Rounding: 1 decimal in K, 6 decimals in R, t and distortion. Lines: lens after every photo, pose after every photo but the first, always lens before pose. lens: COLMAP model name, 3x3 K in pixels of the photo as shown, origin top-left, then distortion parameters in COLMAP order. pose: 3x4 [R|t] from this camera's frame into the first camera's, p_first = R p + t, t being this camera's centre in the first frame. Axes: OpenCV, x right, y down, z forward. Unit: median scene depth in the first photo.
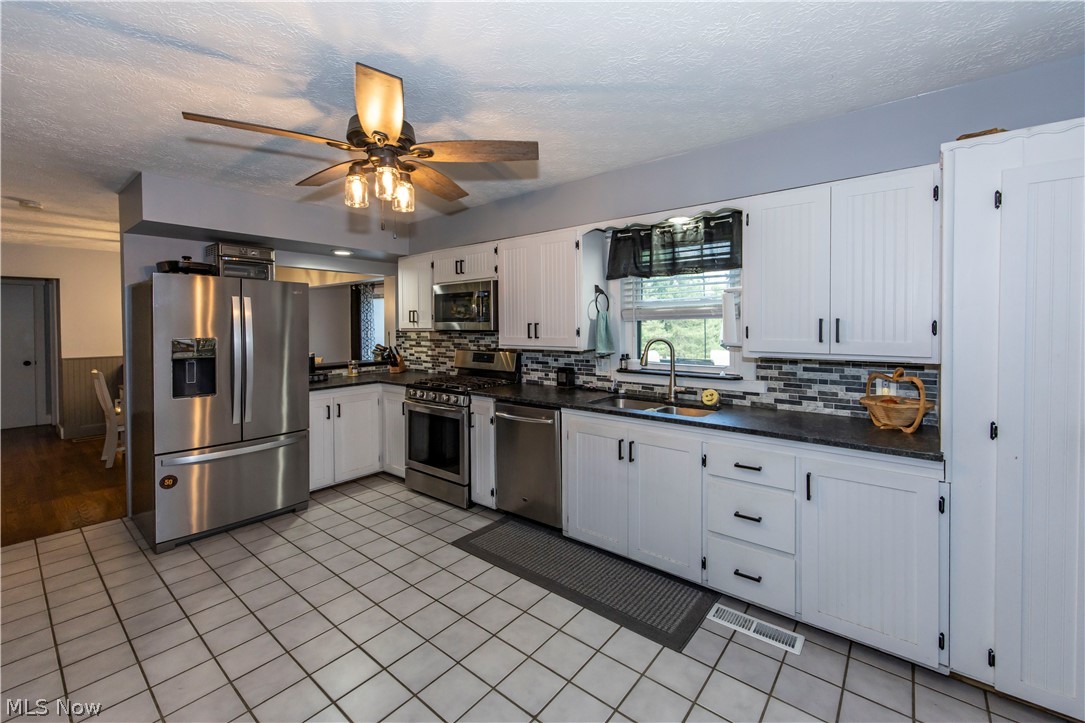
lens RADIAL K [[443.5, 0, 543.3], [0, 443.5, 330.0], [0, 0, 1]] dist [-0.000894, 0.000004]
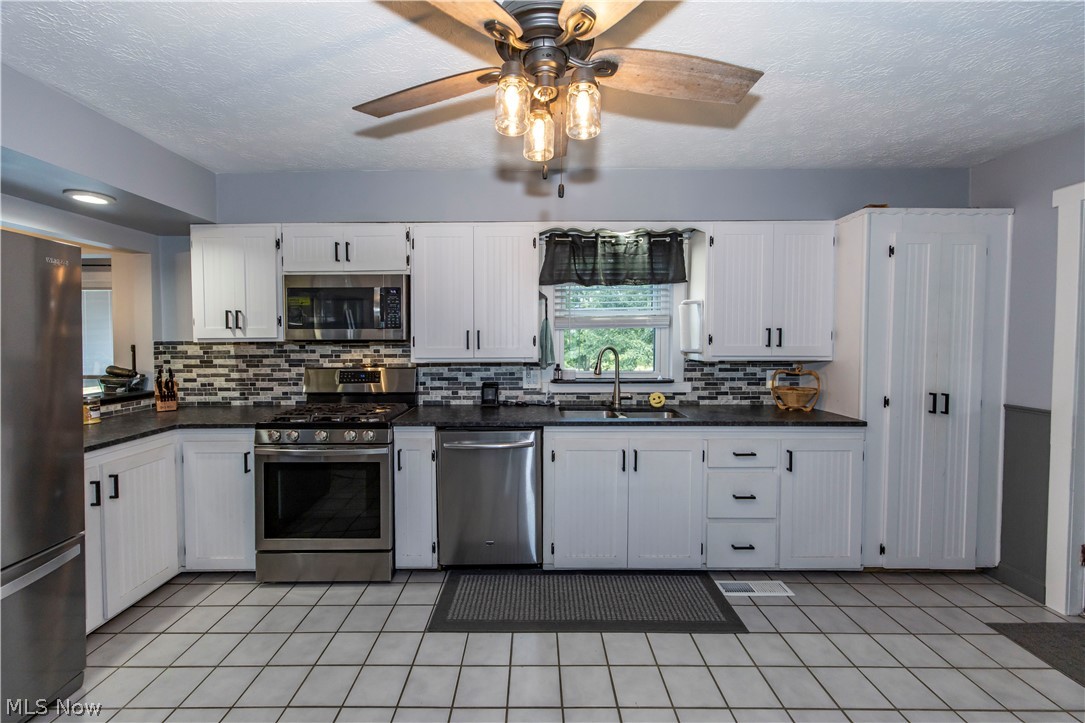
lens RADIAL K [[441.5, 0, 529.6], [0, 441.5, 352.1], [0, 0, 1]] dist [0.001907, 0.000268]
pose [[0.782878, -0.019235, 0.621878, -0.459394], [0.006797, 0.999727, 0.022365, 0.006465], [-0.622138, -0.013282, 0.782795, 0.293215]]
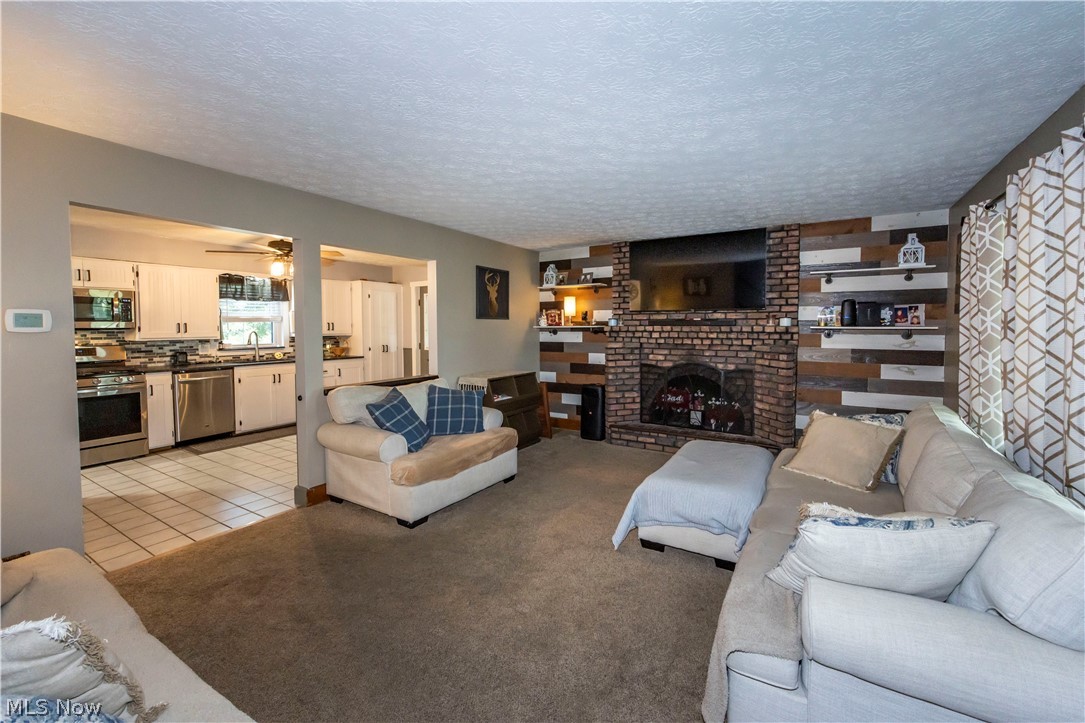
lens RADIAL K [[435.9, 0, 547.4], [0, 435.9, 344.4], [0, 0, 1]] dist [-0.000059, -0.000007]
pose [[-0.129051, -0.037496, 0.990929, -1.753773], [0.015604, 0.999084, 0.039836, 0.019127], [-0.991515, 0.020603, -0.128347, -0.089623]]
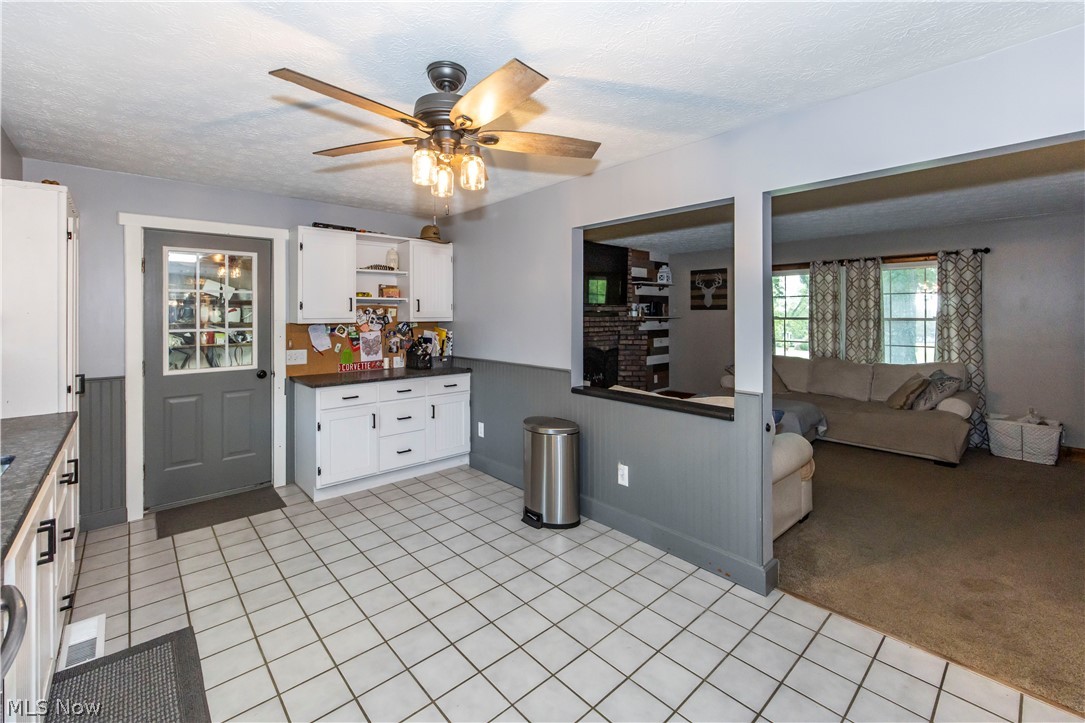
lens RADIAL K [[456.3, 0, 541.4], [0, 456.3, 314.9], [0, 0, 1]] dist [-0.000931, 0.000144]
pose [[-0.986540, 0.008699, 0.163288, -0.412319], [0.011008, 0.999852, 0.013237, -0.011629], [-0.163148, 0.014856, -0.986490, 1.140382]]
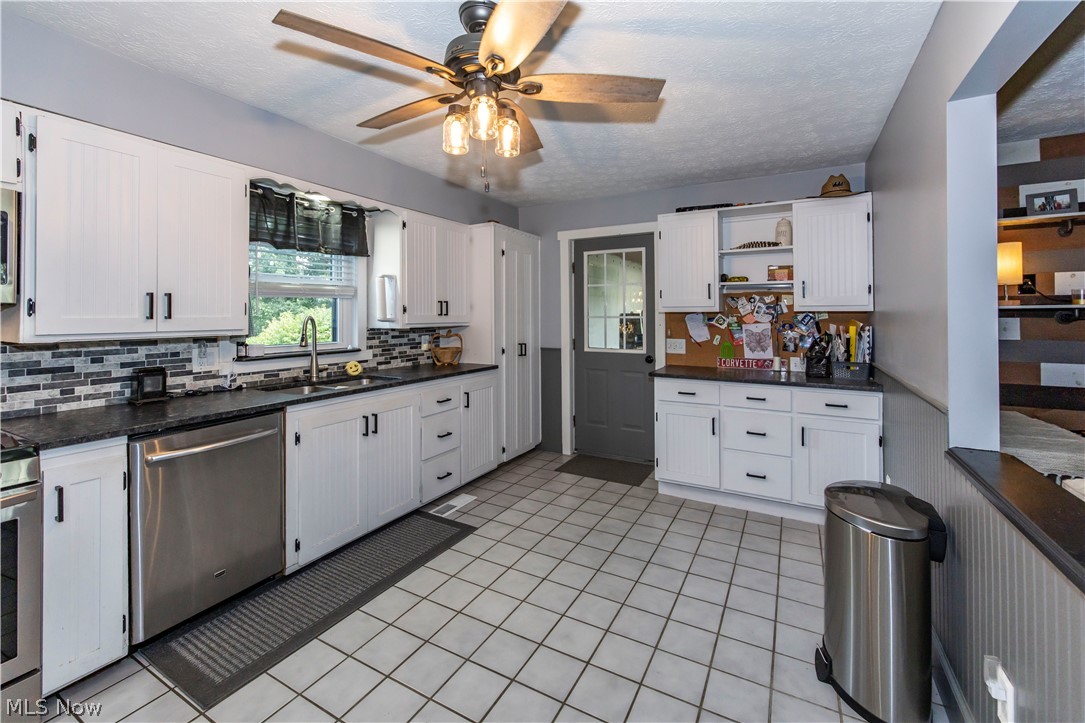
lens RADIAL K [[456.3, 0, 541.4], [0, 456.3, 314.9], [0, 0, 1]] dist [-0.000931, 0.000144]
pose [[-0.166685, 0.004624, 0.985999, -0.707251], [0.015539, 0.999877, -0.002062, 0.022651], [-0.985888, 0.014977, -0.166736, 0.612725]]
